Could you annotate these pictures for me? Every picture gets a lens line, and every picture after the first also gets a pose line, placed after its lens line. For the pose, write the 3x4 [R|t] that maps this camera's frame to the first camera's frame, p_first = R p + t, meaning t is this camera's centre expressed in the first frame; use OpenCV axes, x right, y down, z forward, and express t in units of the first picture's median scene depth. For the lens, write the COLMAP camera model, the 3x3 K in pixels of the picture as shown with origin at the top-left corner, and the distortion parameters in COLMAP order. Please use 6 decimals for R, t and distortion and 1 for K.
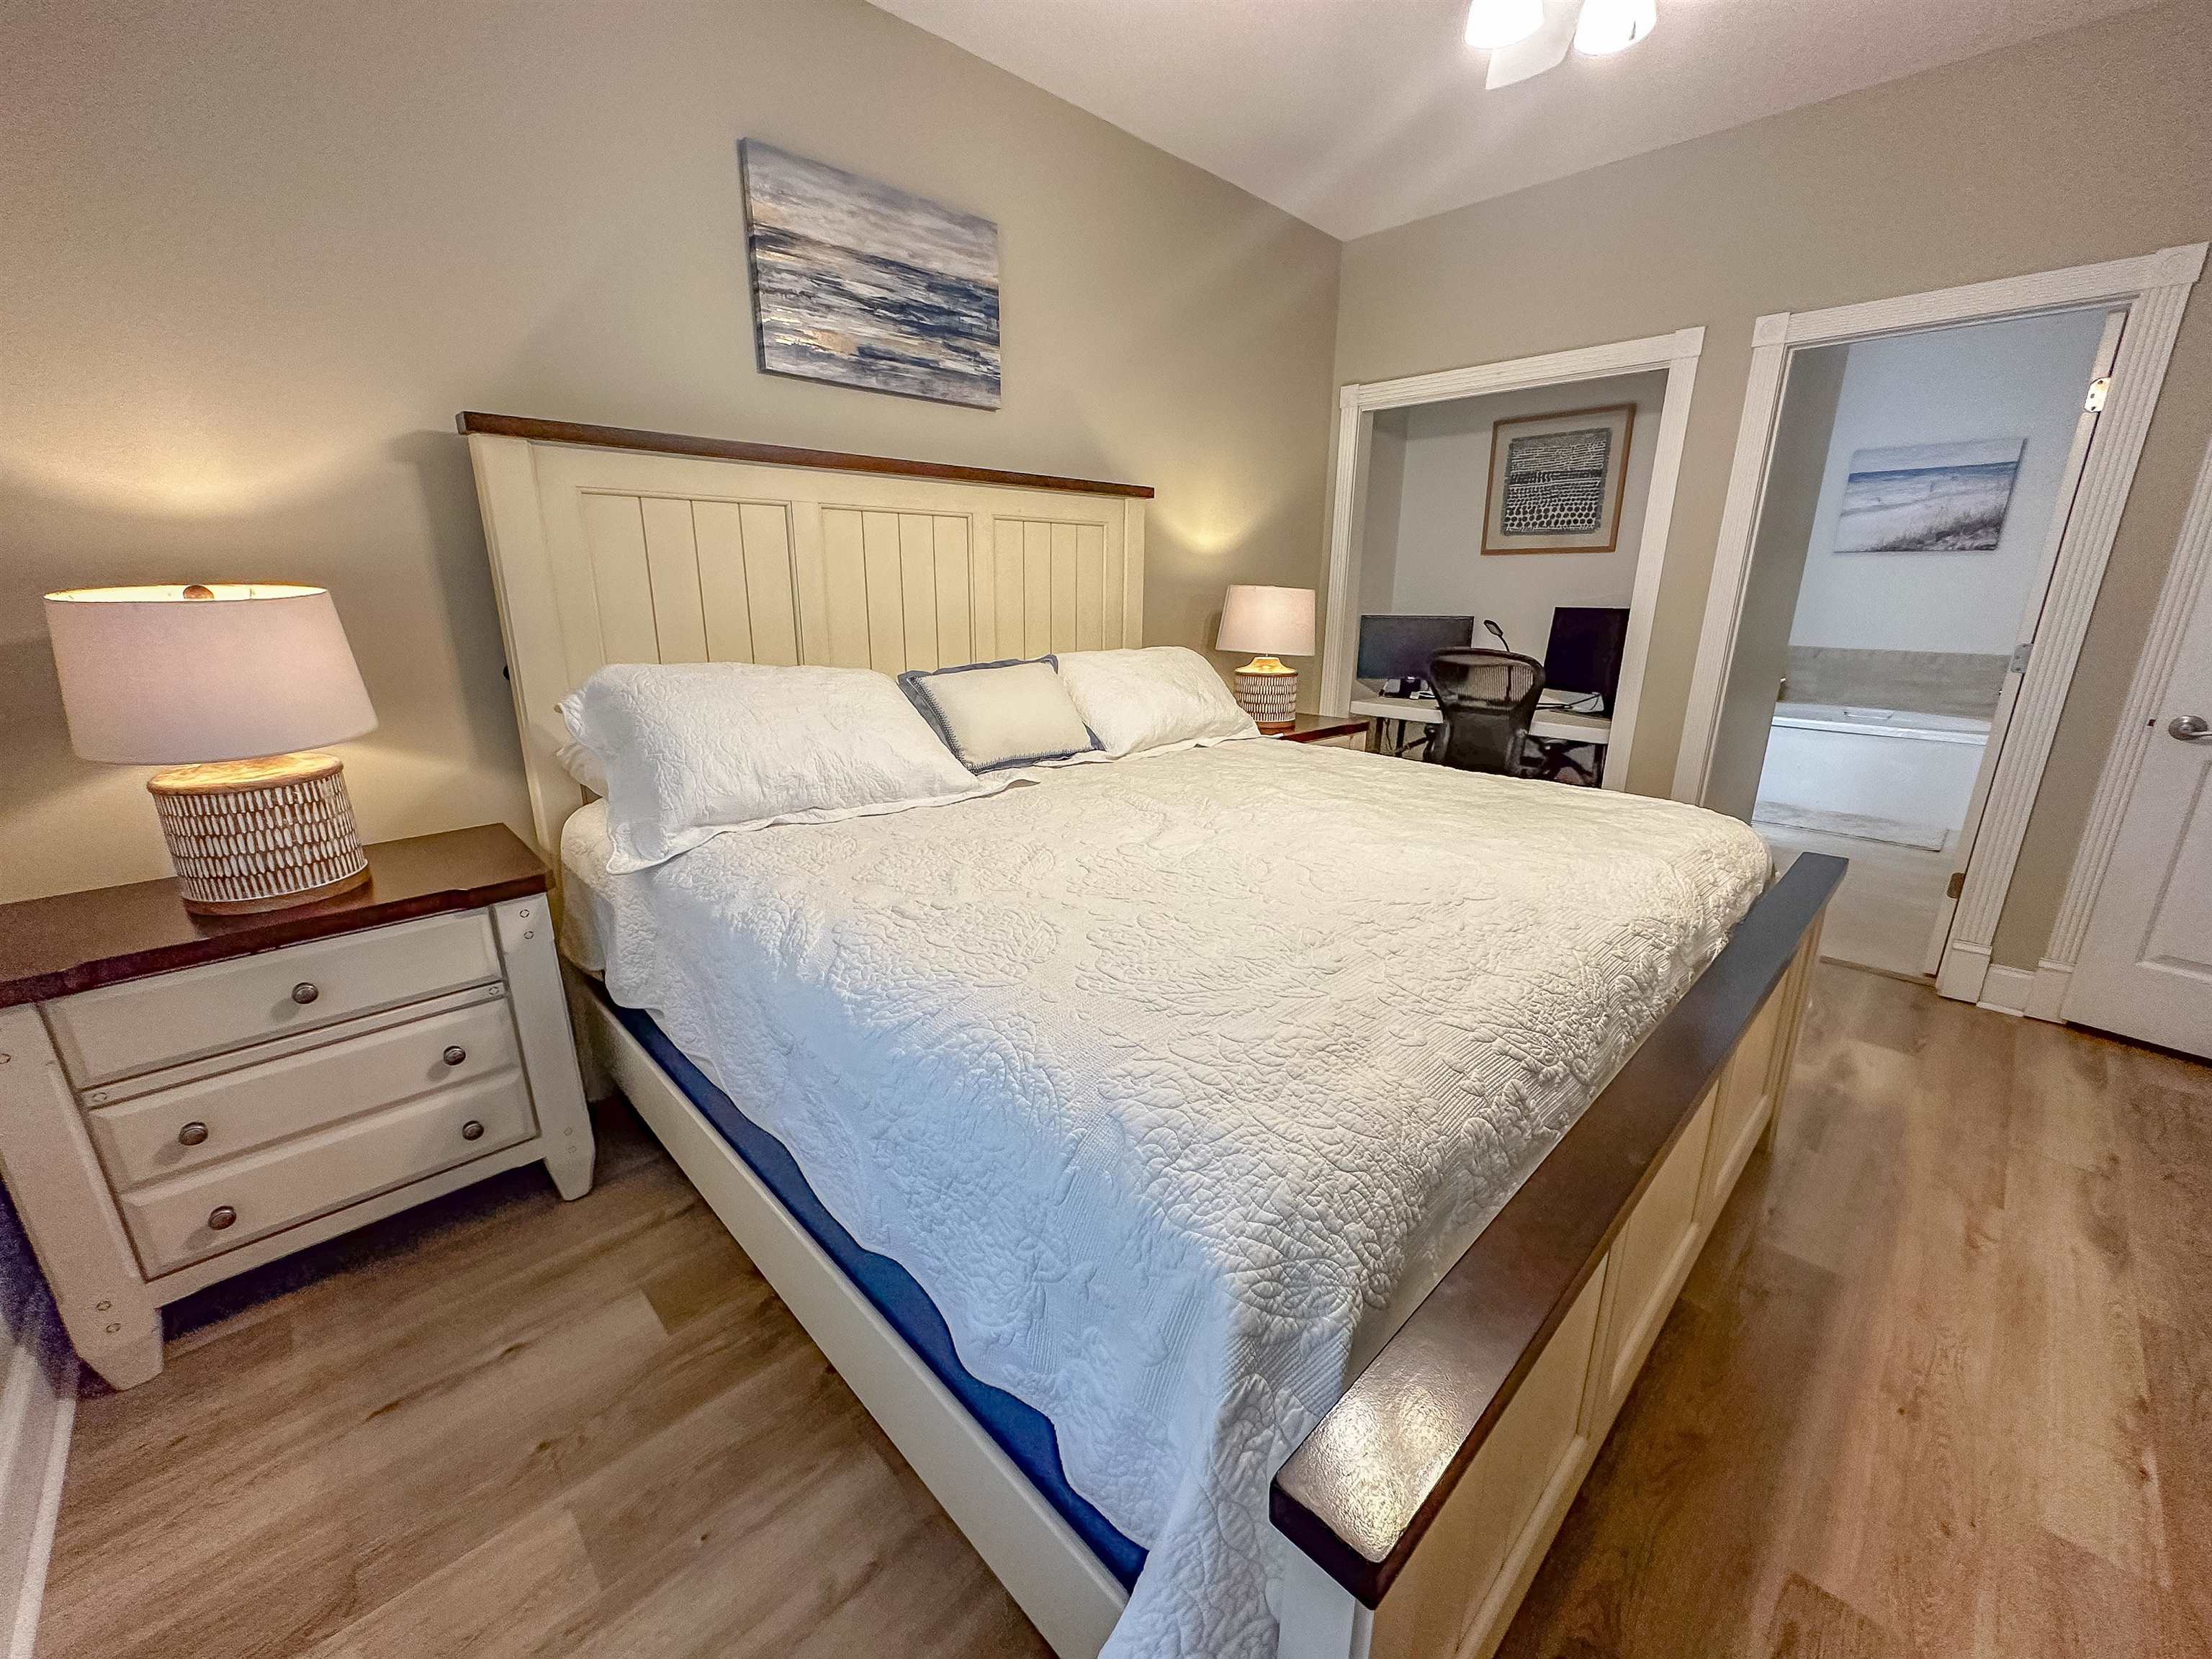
lens RADIAL K [[880.7, 0, 1100.1], [0, 880.7, 826.5], [0, 0, 1]] dist [-0.002815, 0.000783]
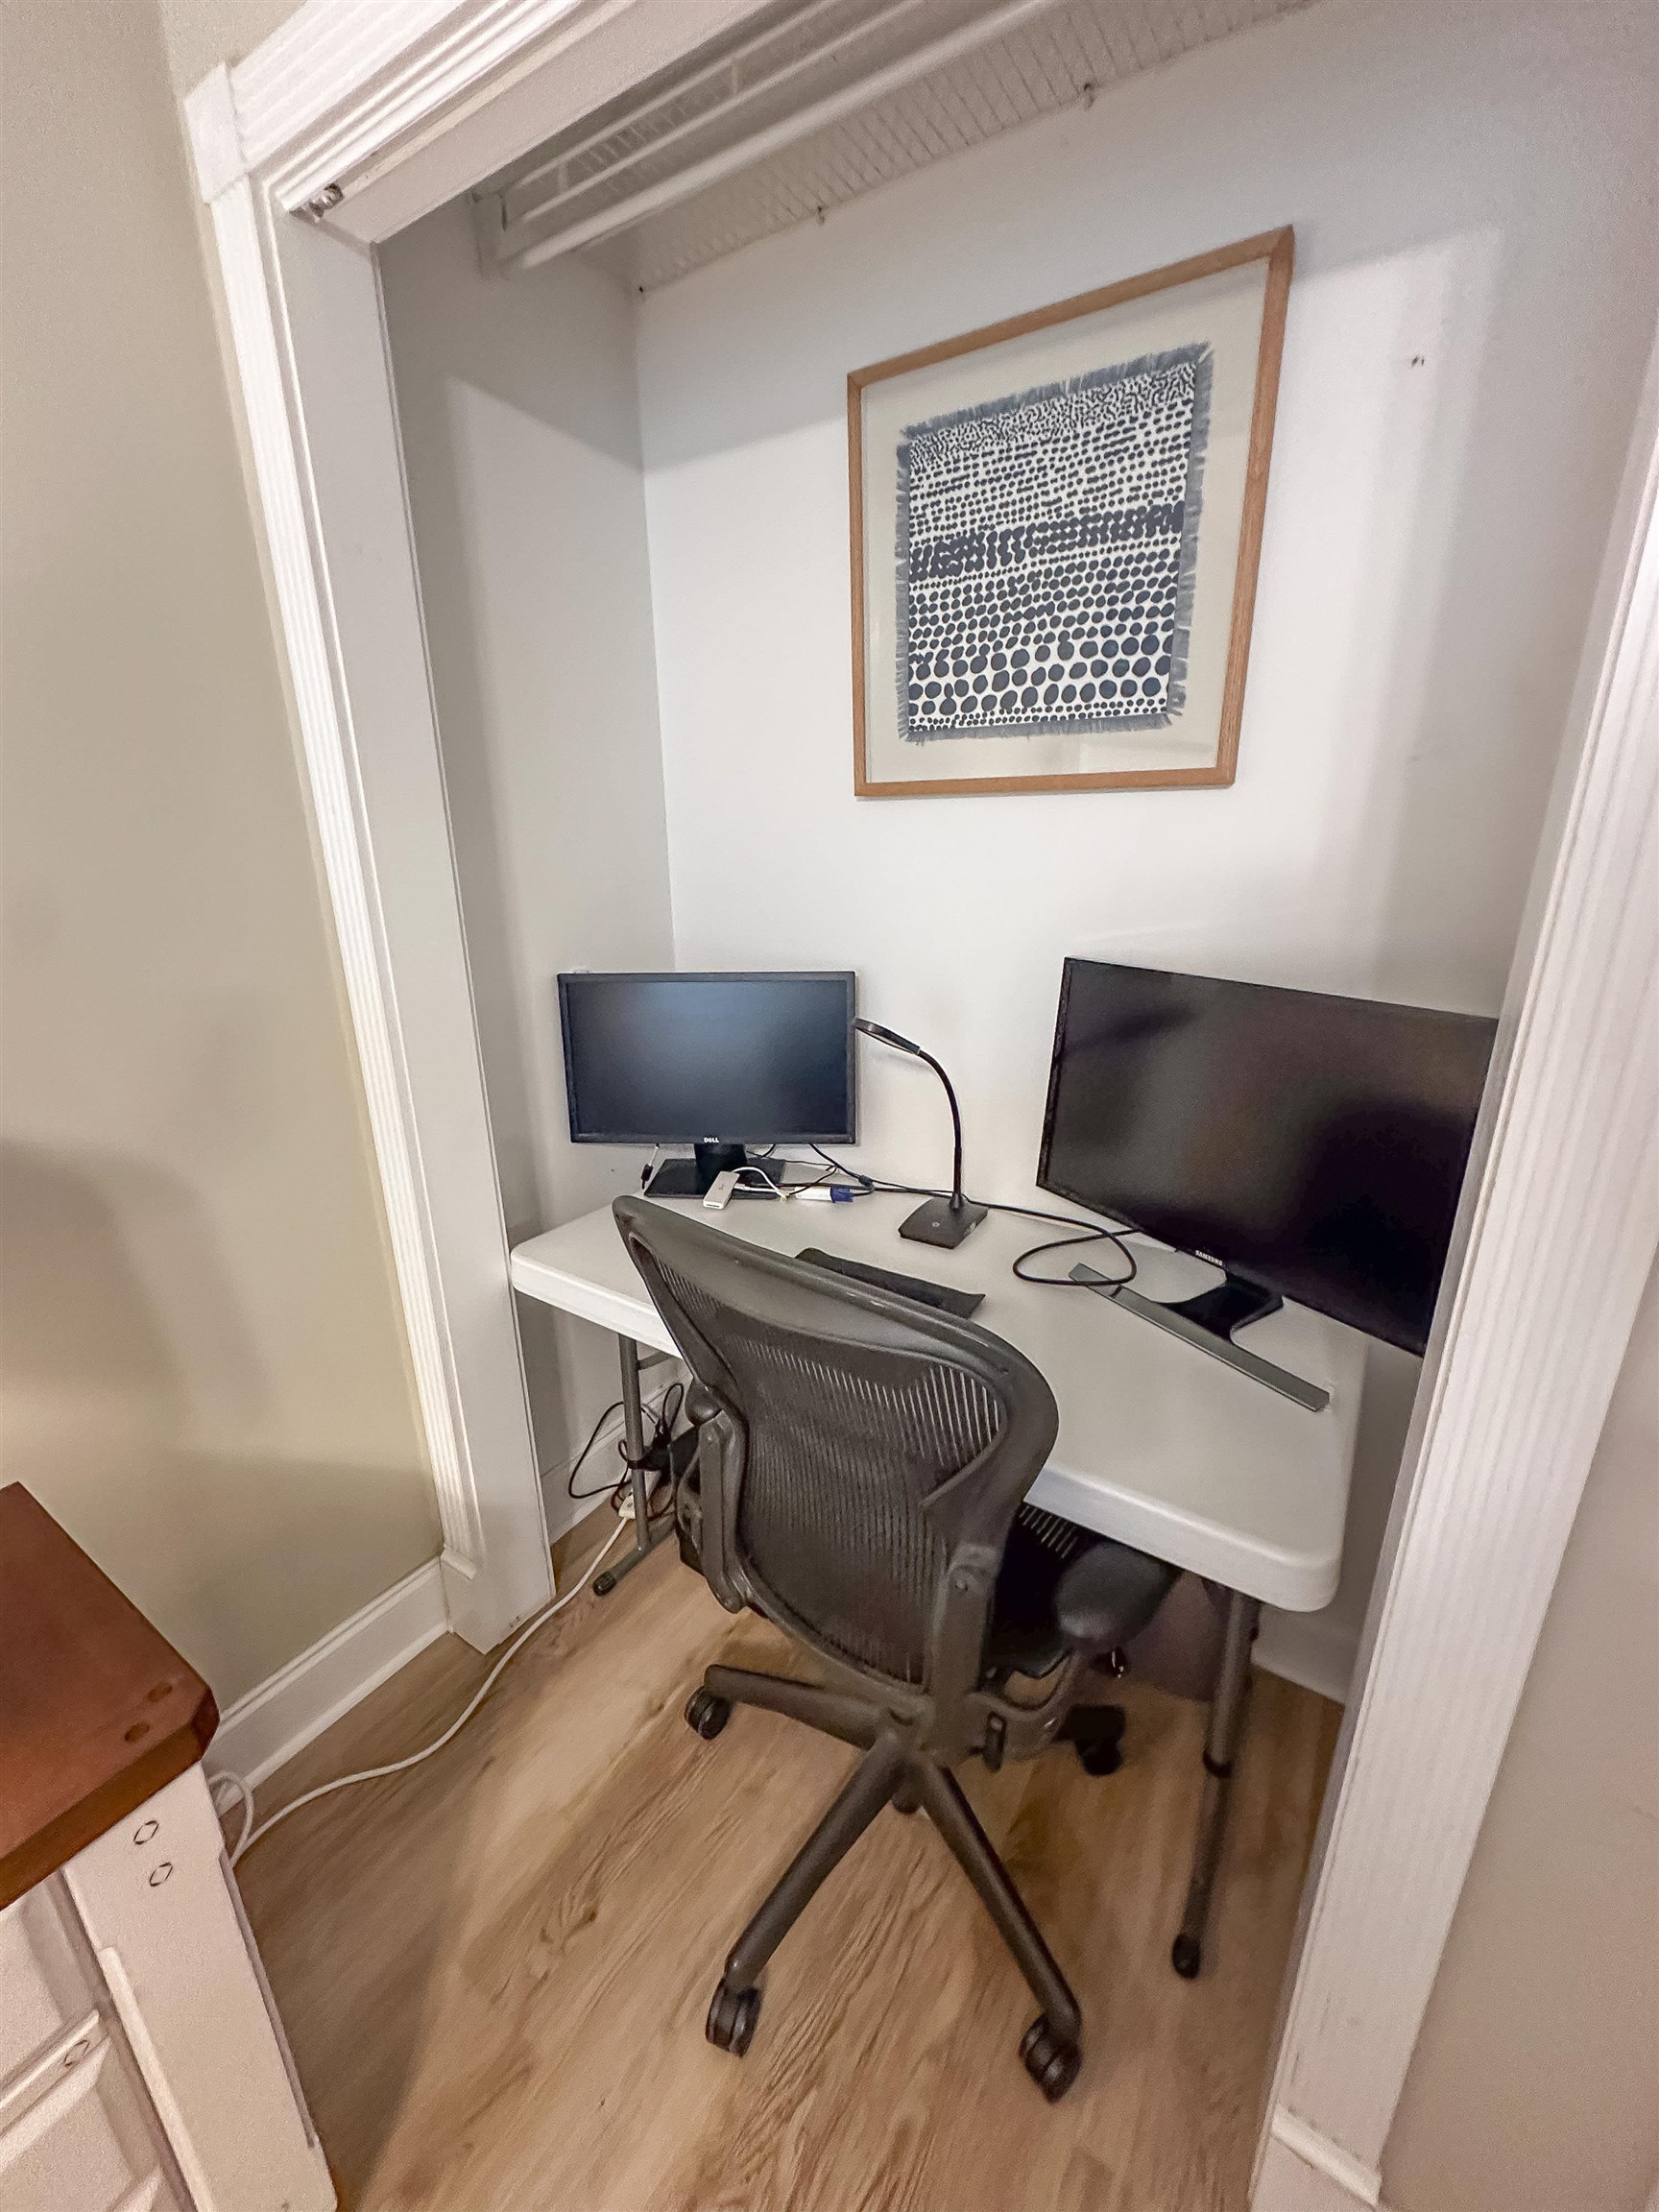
lens RADIAL K [[880.7, 0, 829.4], [0, 880.7, 1102.5], [0, 0, 1]] dist [-0.002815, 0.000783]
pose [[0.969952, -0.089553, 0.226217, 0.351187], [0.079860, 0.995466, 0.051662, -0.218570], [-0.229818, -0.032044, 0.972706, 0.694711]]
